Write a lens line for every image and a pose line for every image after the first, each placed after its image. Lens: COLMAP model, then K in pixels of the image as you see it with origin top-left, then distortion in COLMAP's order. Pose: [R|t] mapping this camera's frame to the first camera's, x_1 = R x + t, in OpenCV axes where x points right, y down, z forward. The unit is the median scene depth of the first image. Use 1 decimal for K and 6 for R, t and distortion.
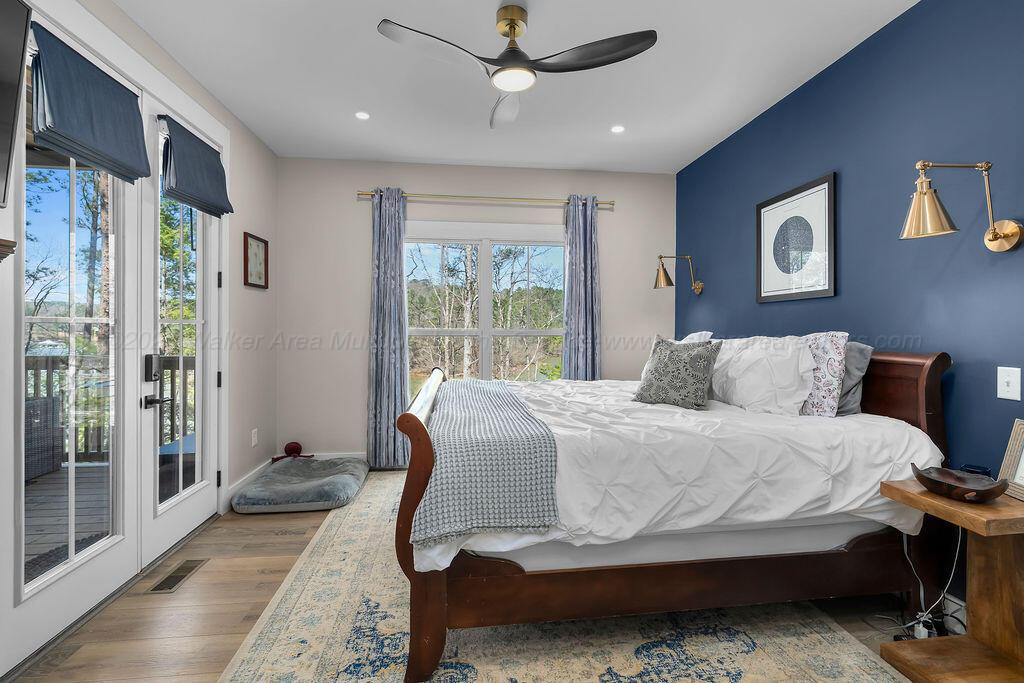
lens RADIAL K [[452.1, 0, 516.5], [0, 452.1, 330.6], [0, 0, 1]] dist [-0.000096, -0.000052]
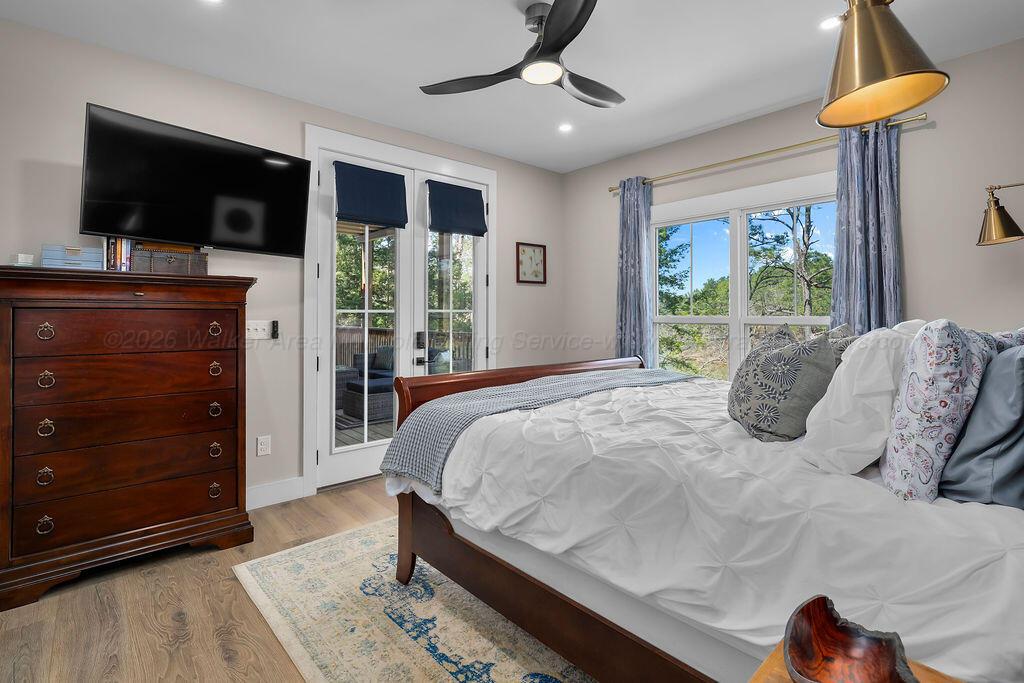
lens RADIAL K [[490.5, 0, 565.7], [0, 490.5, 311.8], [0, 0, 1]] dist [0.001245, 0.000307]
pose [[0.601446, -0.007760, -0.798876, 0.618212], [-0.003575, 0.999917, -0.012405, 0.001399], [0.798906, 0.010317, 0.601368, 0.259254]]
